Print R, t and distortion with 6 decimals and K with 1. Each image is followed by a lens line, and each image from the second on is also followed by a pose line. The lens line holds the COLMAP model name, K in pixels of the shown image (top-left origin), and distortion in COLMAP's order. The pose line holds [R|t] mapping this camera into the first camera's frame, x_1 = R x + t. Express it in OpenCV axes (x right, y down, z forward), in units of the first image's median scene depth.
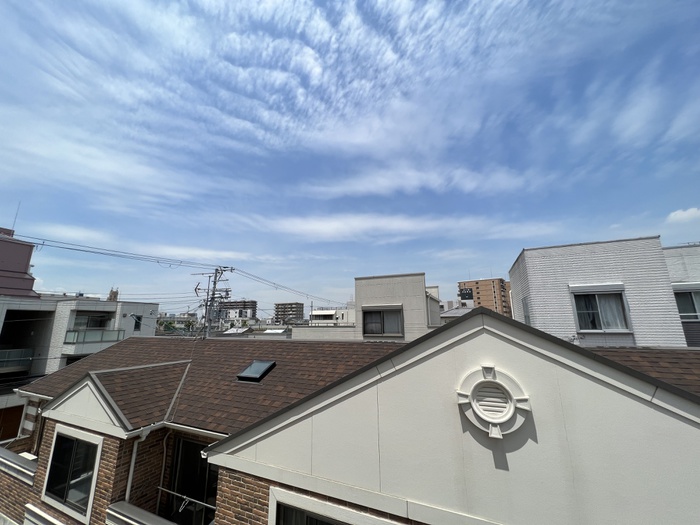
lens RADIAL K [[281.8, 0, 348.0], [0, 281.8, 261.3], [0, 0, 1]] dist [0.002848, 0.000209]
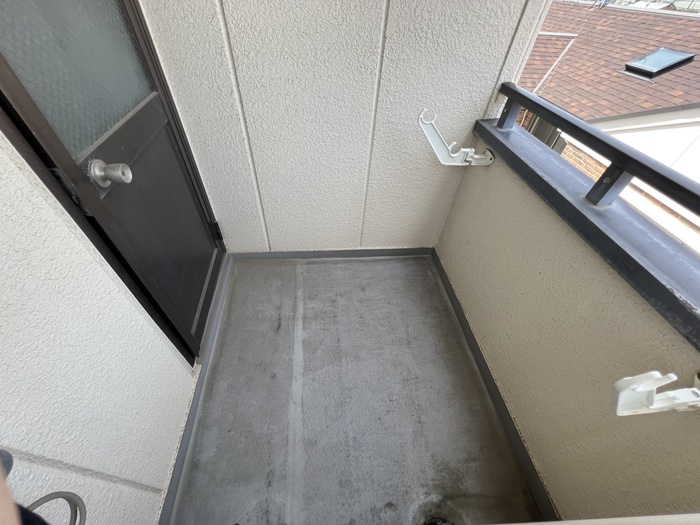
lens RADIAL K [[281.8, 0, 350.0], [0, 281.8, 262.0], [0, 0, 1]] dist [0.002848, 0.000209]
pose [[0.518734, 0.637456, -0.569705, 0.036053], [0.123390, 0.603573, 0.787702, -0.003469], [0.845984, -0.478904, 0.234438, -0.181801]]
